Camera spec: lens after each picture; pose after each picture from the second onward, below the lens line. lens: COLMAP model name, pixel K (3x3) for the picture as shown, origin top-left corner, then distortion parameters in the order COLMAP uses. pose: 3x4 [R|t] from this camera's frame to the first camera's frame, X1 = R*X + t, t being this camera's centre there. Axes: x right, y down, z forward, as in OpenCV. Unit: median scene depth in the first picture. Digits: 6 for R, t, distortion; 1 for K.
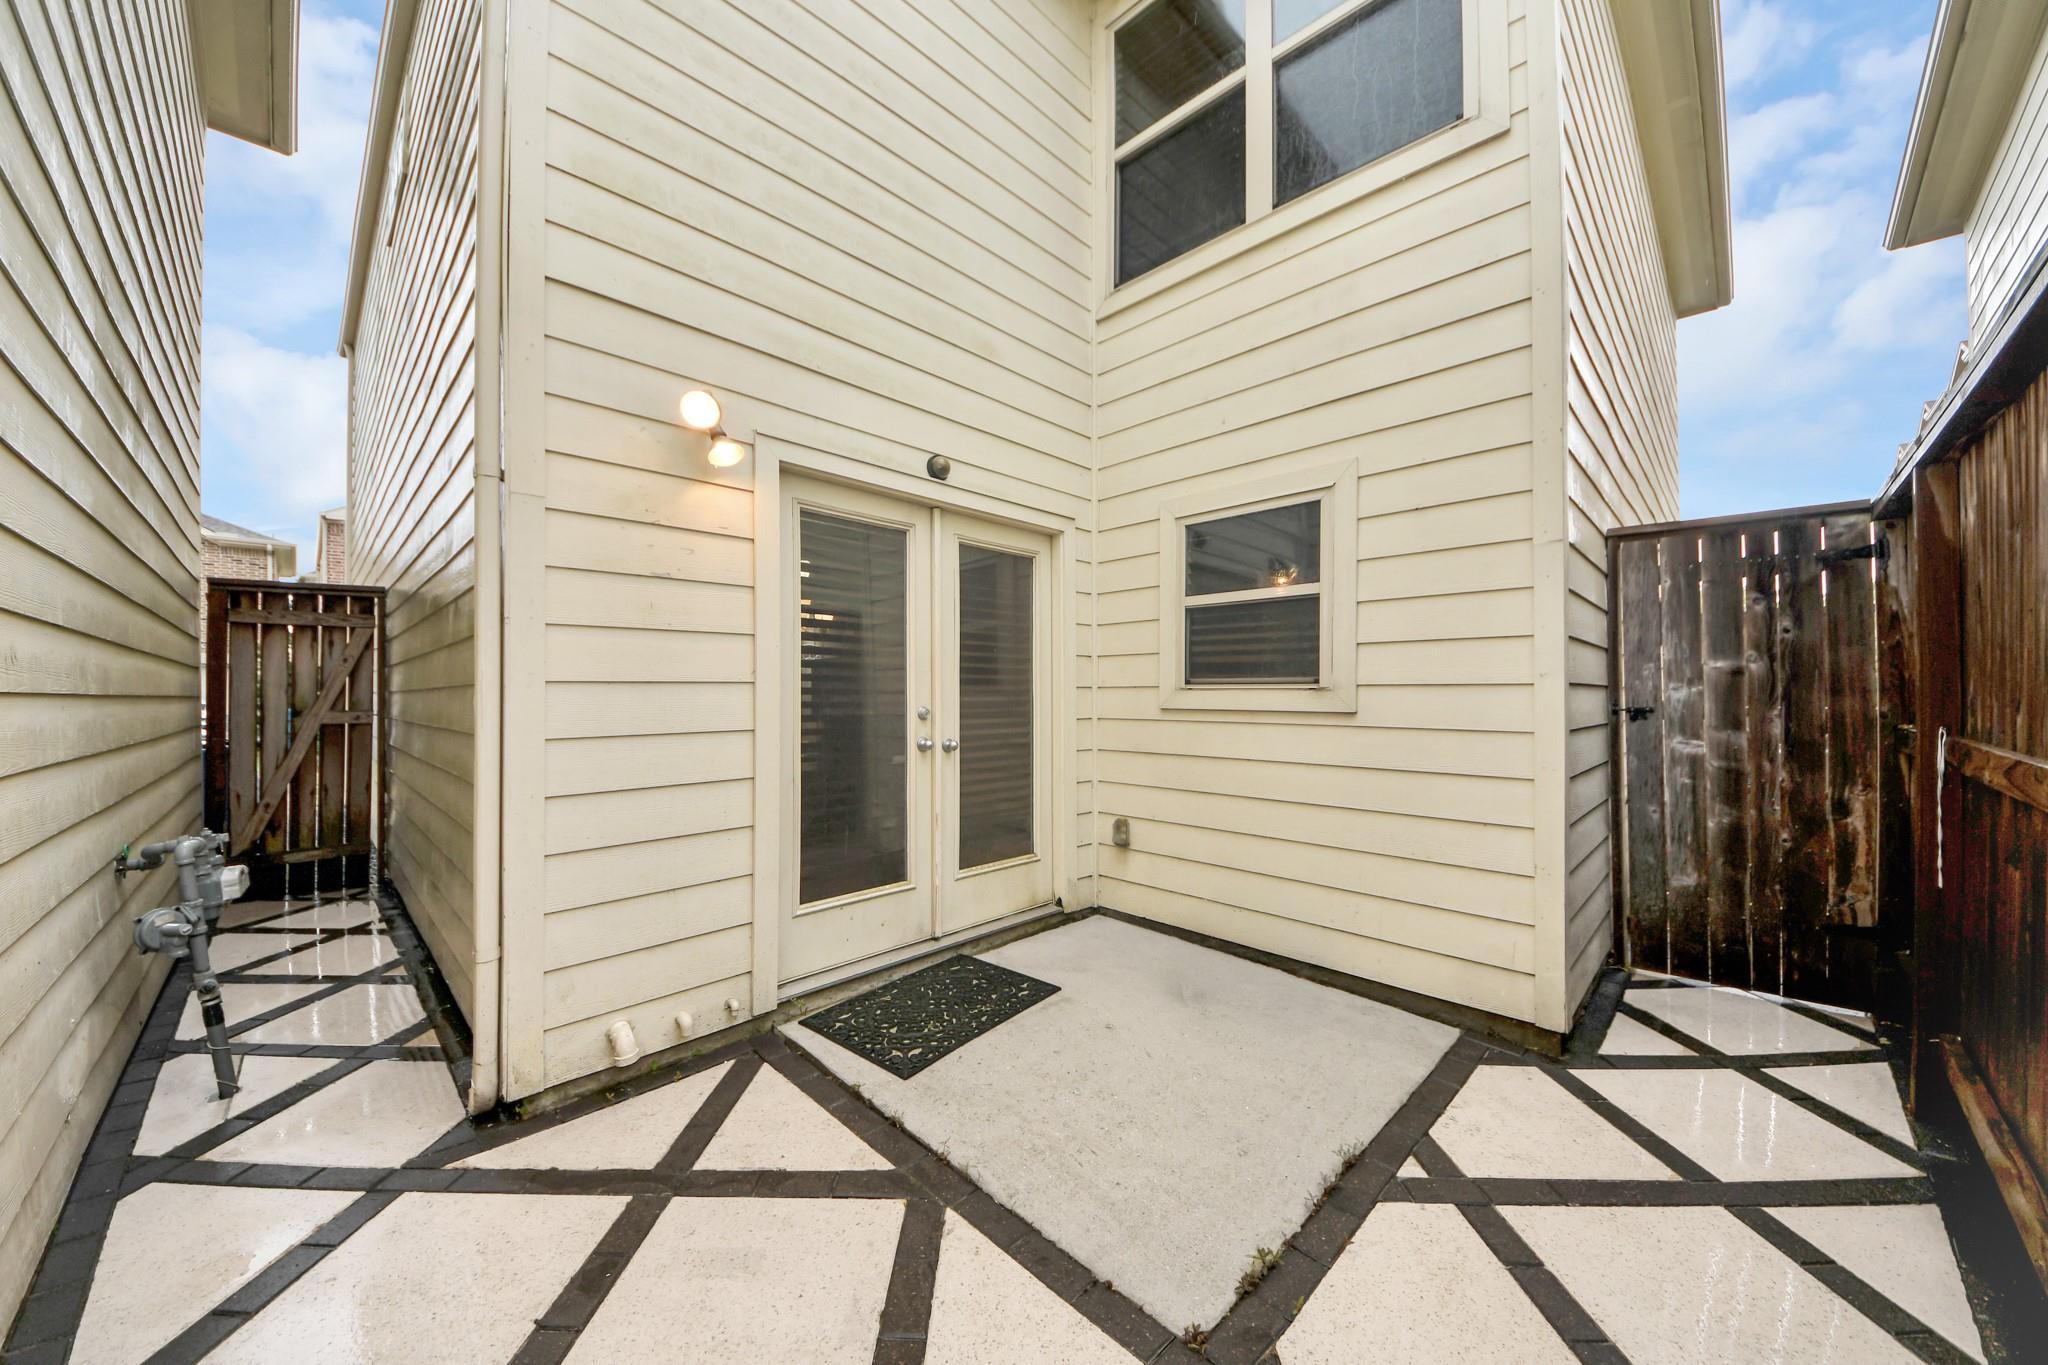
lens RADIAL K [[718.7, 0, 1018.3], [0, 718.7, 688.2], [0, 0, 1]] dist [0.001888, -0.000010]
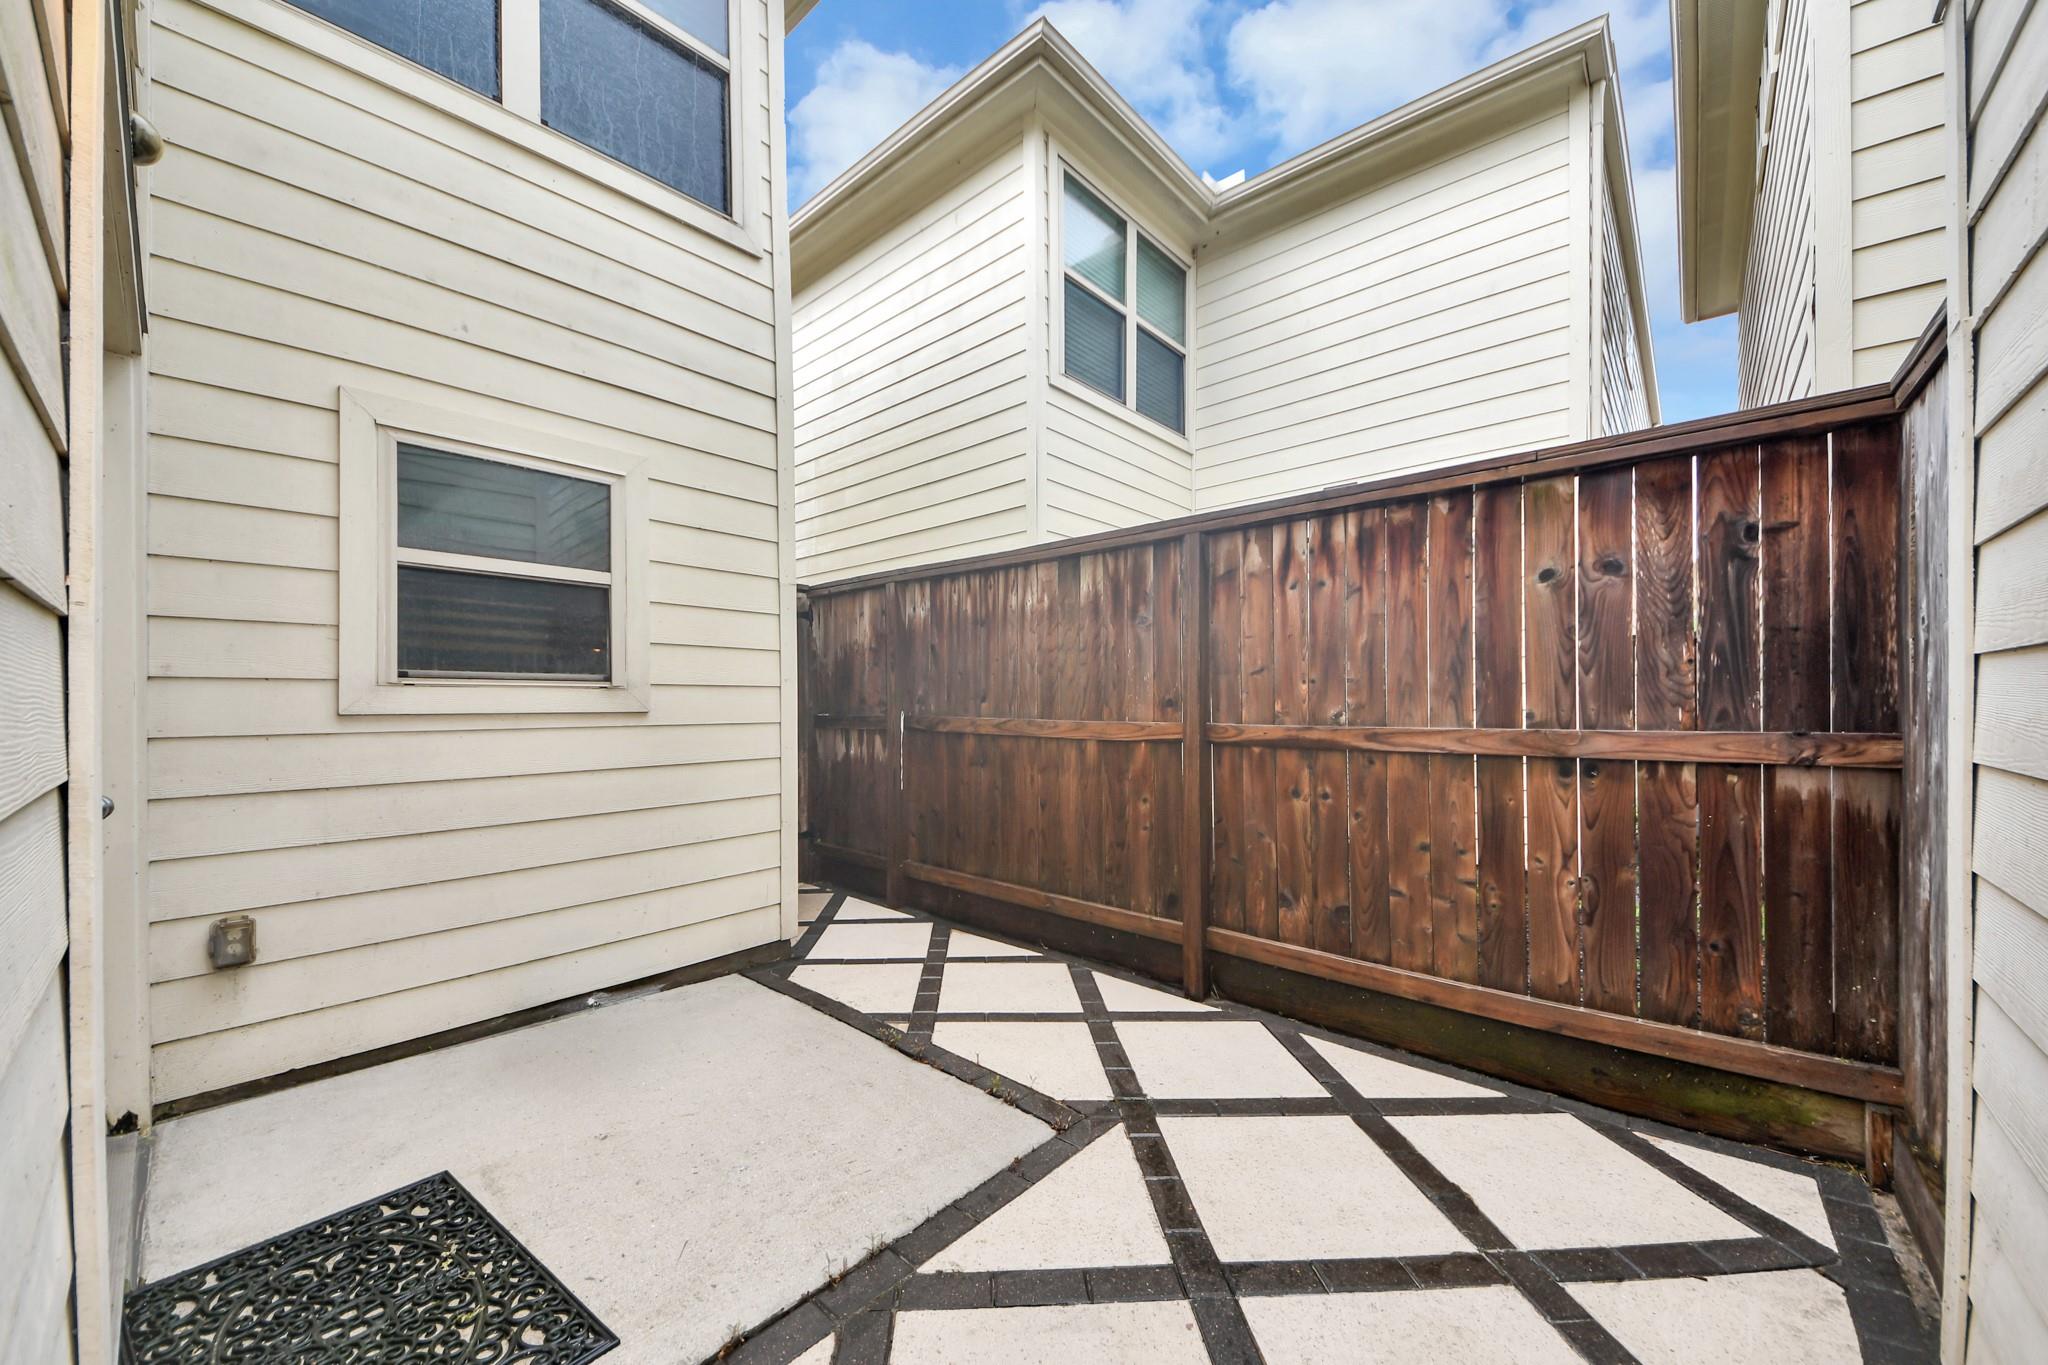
lens RADIAL K [[726.2, 0, 1020.2], [0, 726.2, 704.5], [0, 0, 1]] dist [-0.001417, -0.000138]
pose [[-0.058268, 0.007078, 0.998276, -0.558949], [0.008484, 0.999942, -0.006594, 0.034277], [-0.998265, 0.008085, -0.058325, 0.535599]]
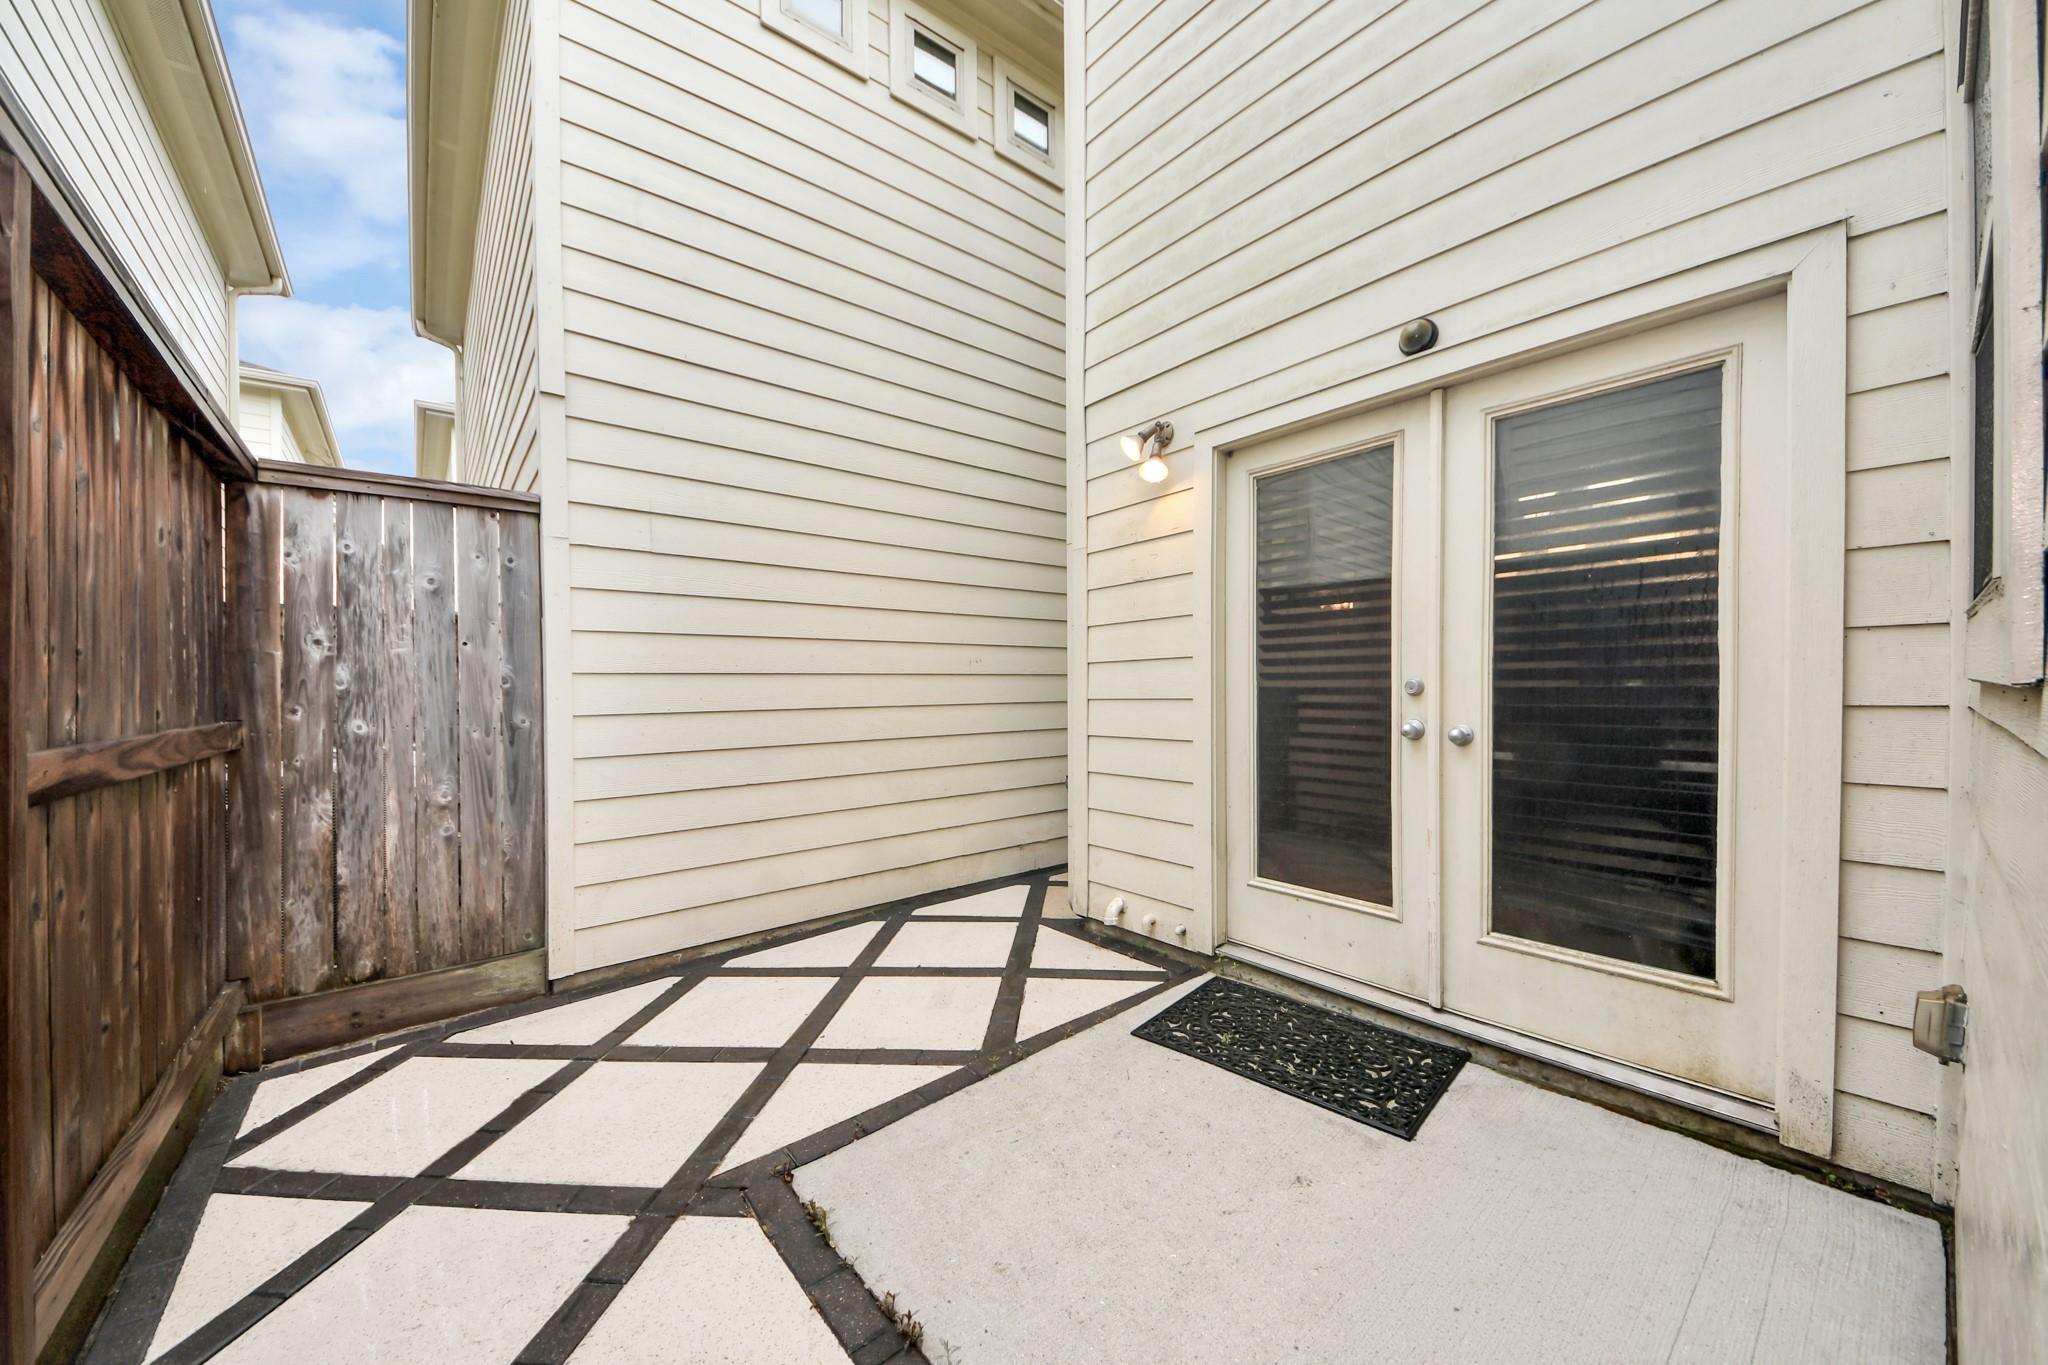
lens RADIAL K [[726.2, 0, 1020.2], [0, 726.2, 704.5], [0, 0, 1]] dist [-0.001417, -0.000138]
pose [[-0.109171, 0.018968, -0.993842, 0.674282], [0.014545, 0.999741, 0.017482, 0.035054], [0.993917, -0.012546, -0.109418, 0.722492]]
